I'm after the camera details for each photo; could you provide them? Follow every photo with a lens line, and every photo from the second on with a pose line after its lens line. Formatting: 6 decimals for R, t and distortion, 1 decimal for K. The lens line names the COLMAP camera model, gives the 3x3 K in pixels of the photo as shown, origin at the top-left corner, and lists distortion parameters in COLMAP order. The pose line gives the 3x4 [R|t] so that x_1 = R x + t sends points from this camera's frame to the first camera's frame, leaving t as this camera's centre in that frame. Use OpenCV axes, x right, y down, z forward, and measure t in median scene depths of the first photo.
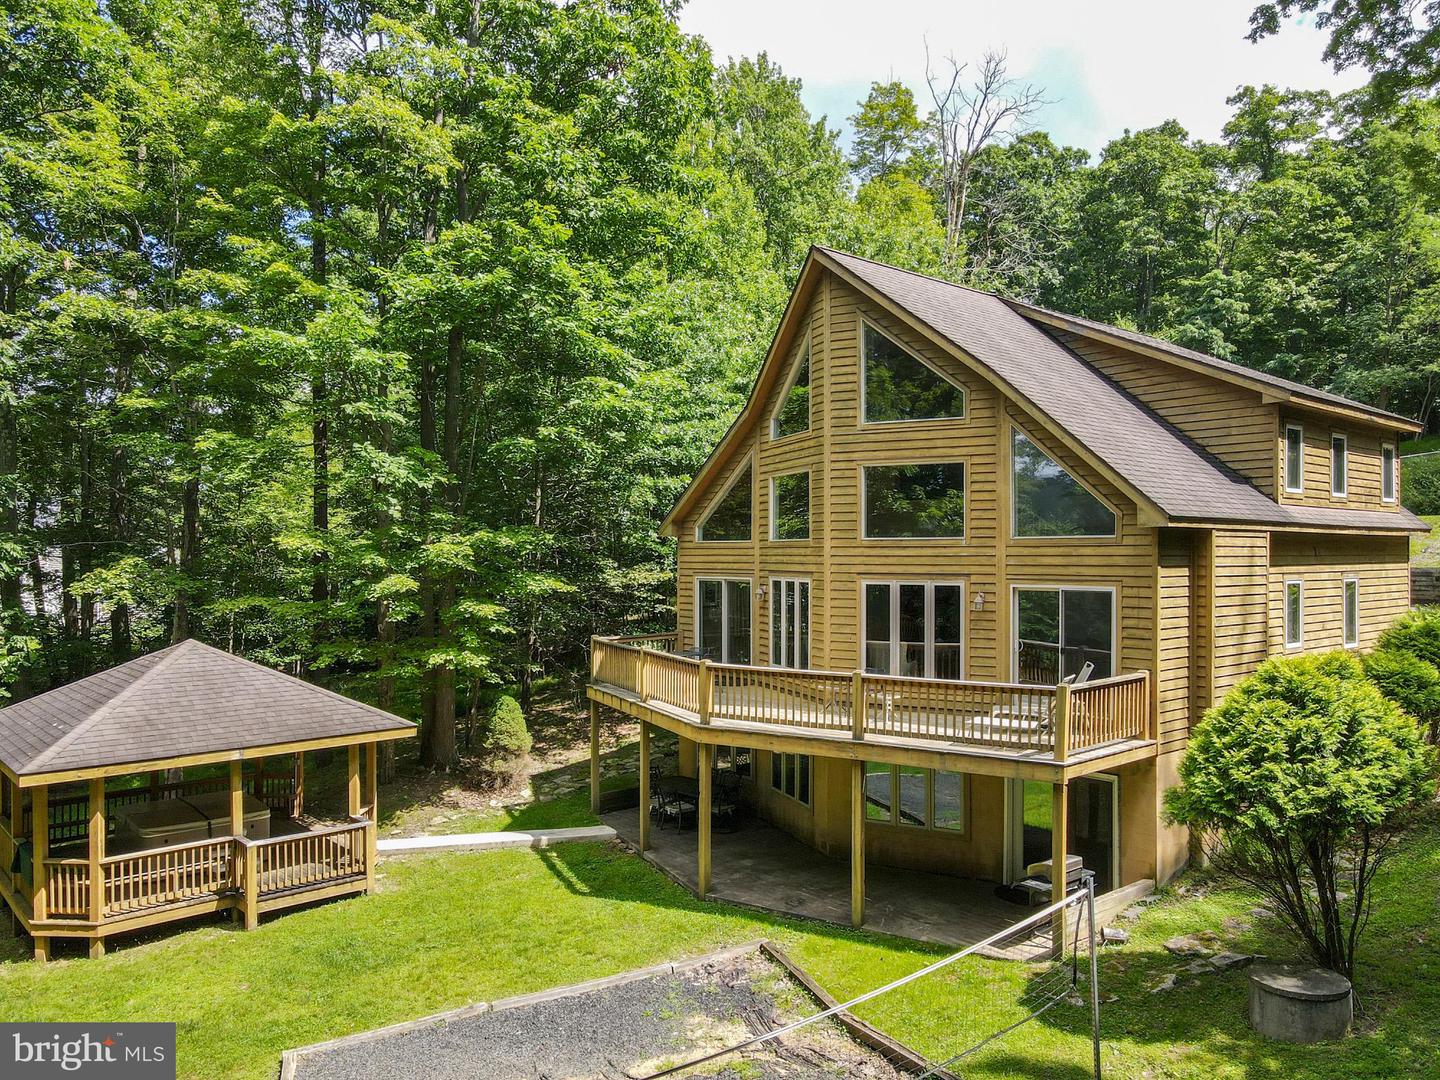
lens RADIAL K [[1047.8, 0, 715.5], [0, 1047.8, 552.3], [0, 0, 1]] dist [0.002023, 0.016819]
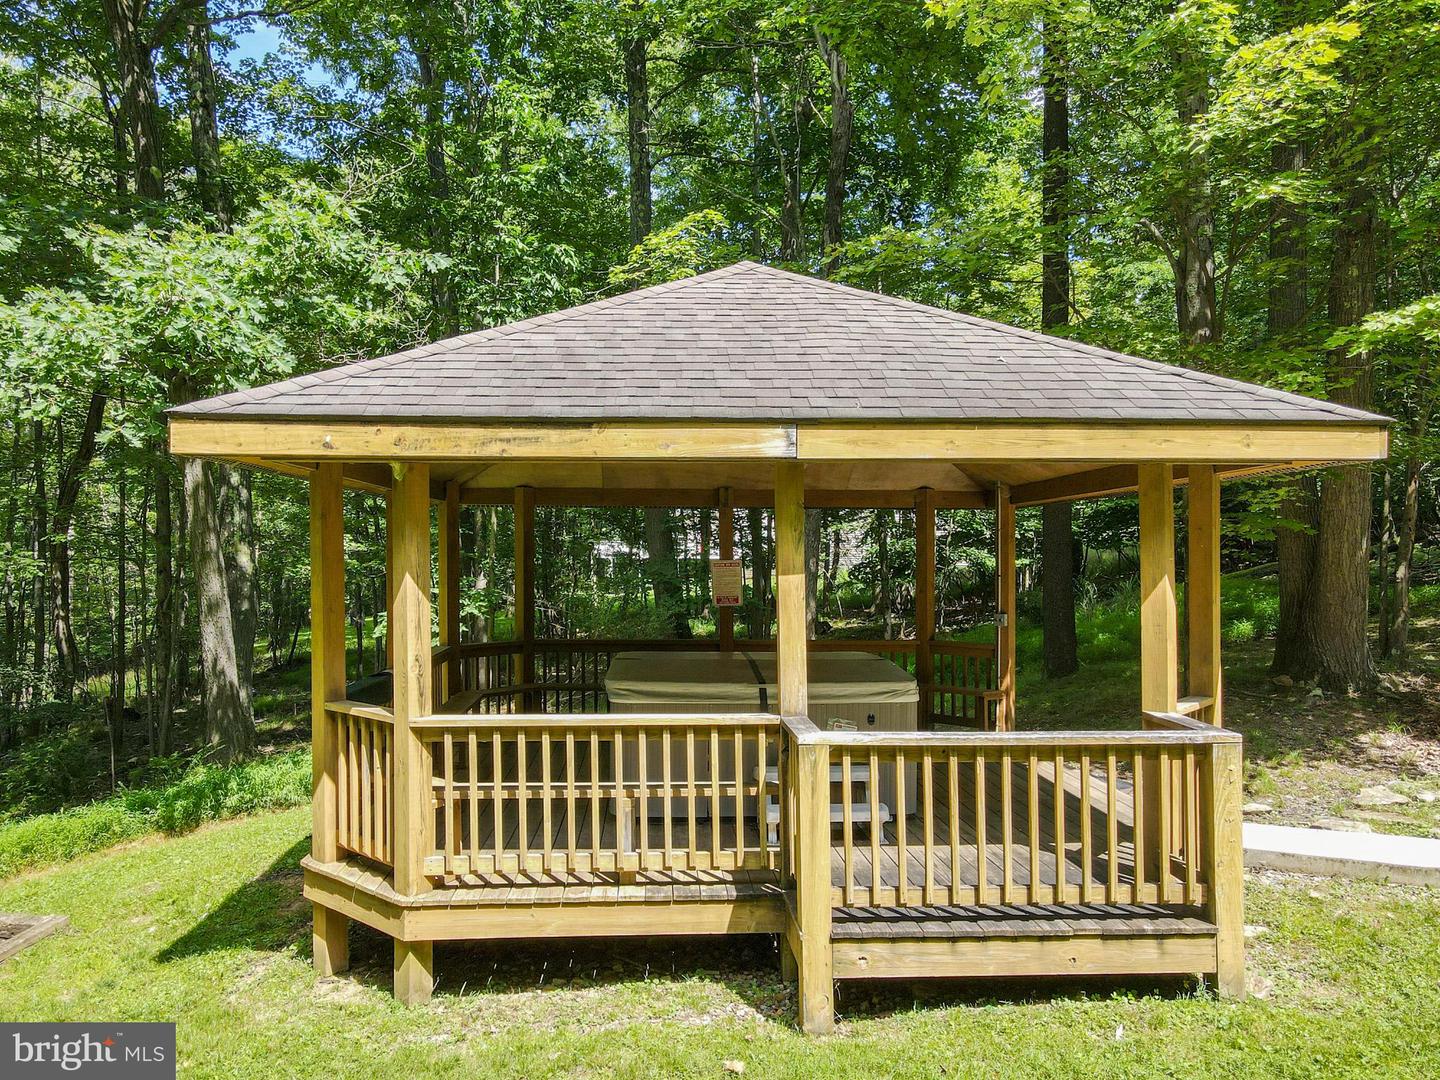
lens RADIAL K [[1047.8, 0, 695.8], [0, 1047.8, 552.1], [0, 0, 1]] dist [0.002023, 0.016819]
pose [[0.764918, 0.000098, -0.644127, -0.255231], [0.002702, 0.999991, 0.003360, 0.205721], [0.644122, -0.004311, 0.764911, 0.690900]]
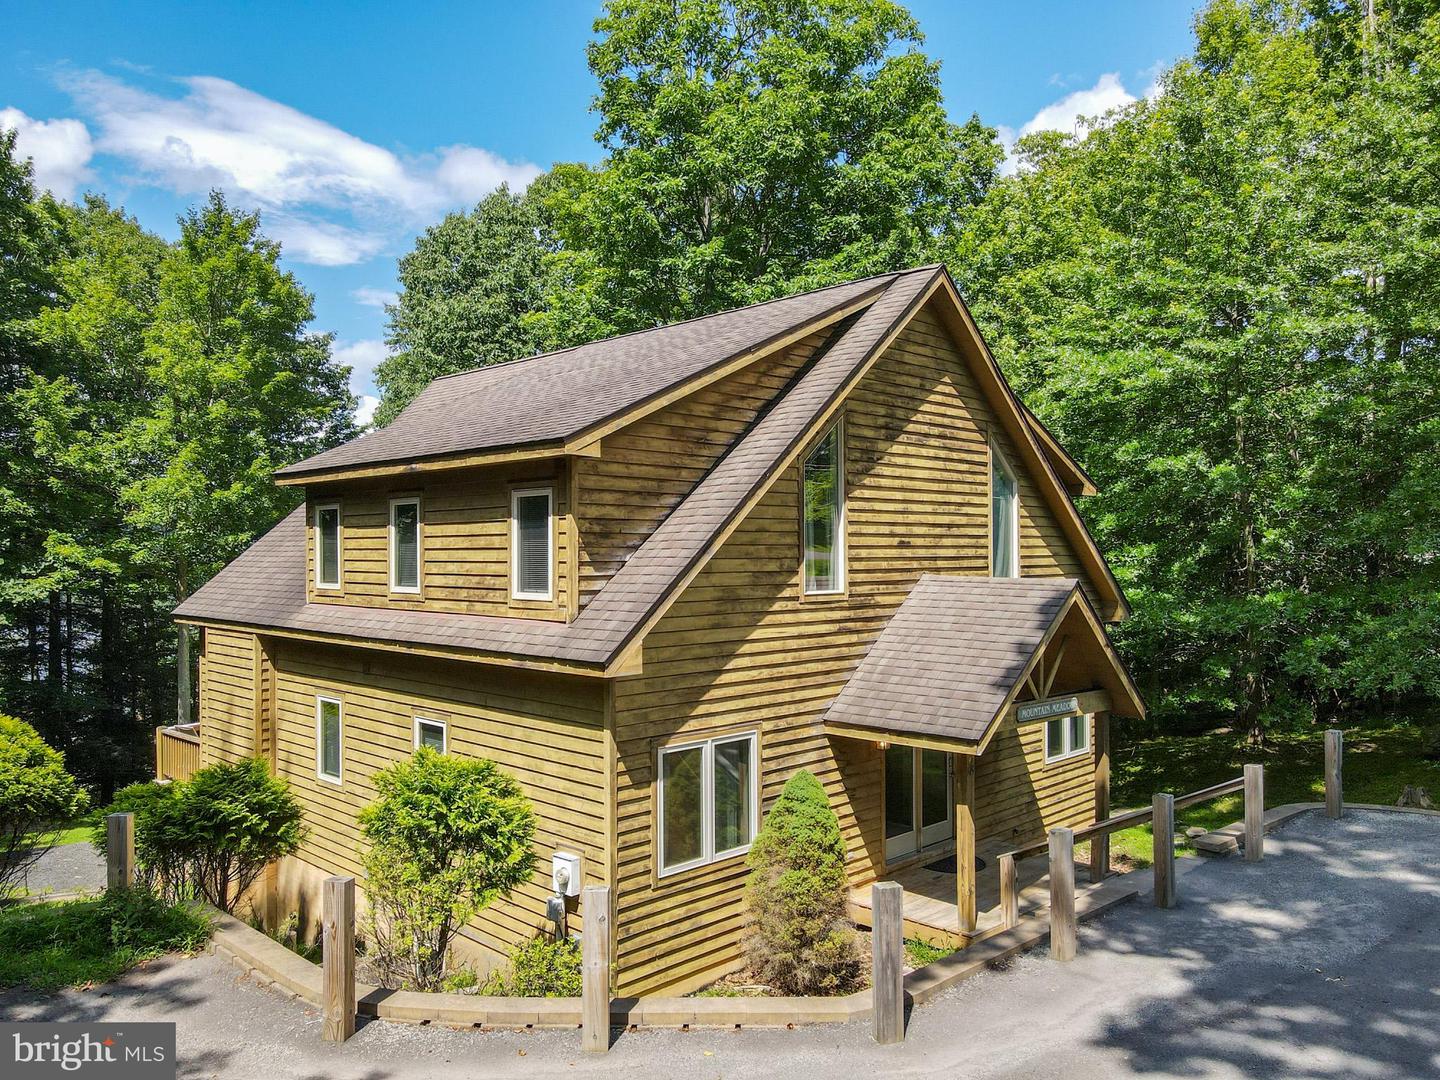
lens RADIAL K [[1047.8, 0, 720.2], [0, 1047.8, 543.3], [0, 0, 1]] dist [0.002023, 0.016819]
pose [[0.074261, -0.009721, -0.997191, 1.402433], [0.002464, 0.999951, -0.009565, -0.085077], [0.997236, -0.001747, 0.074281, 1.261796]]
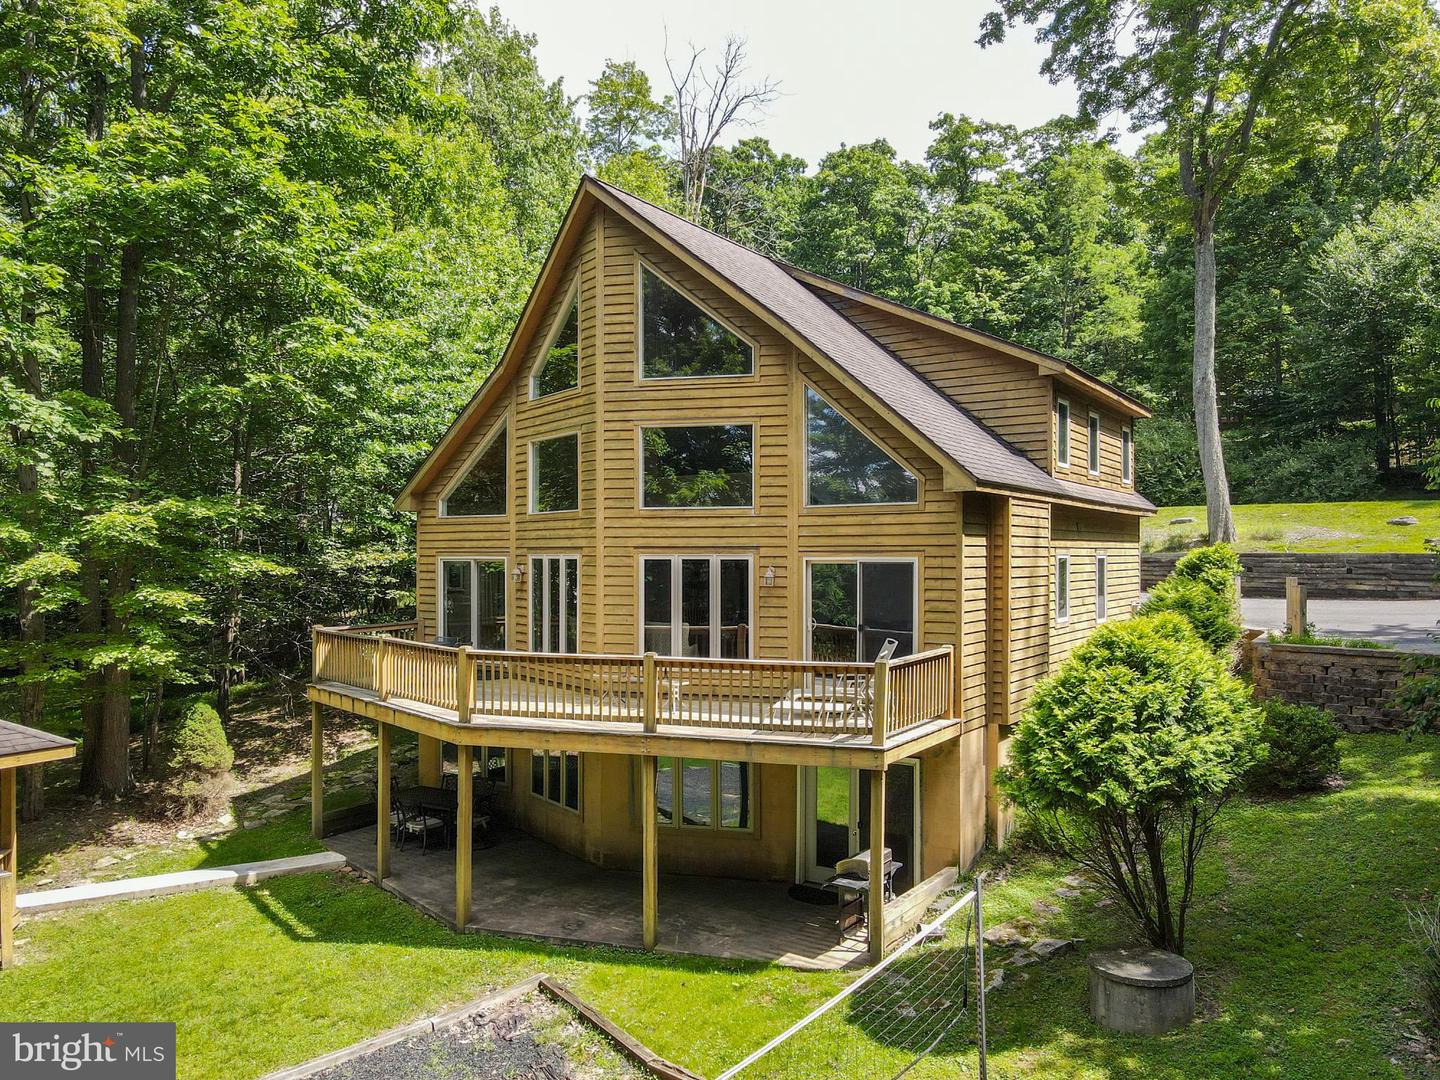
lens RADIAL K [[1047.8, 0, 712.3], [0, 1047.8, 548.6], [0, 0, 1]] dist [0.002023, 0.016819]
pose [[0.964603, 0.000326, 0.263707, -0.036605], [0.000794, 0.999991, -0.004141, 0.025379], [-0.263706, 0.004204, 0.964594, 0.125419]]
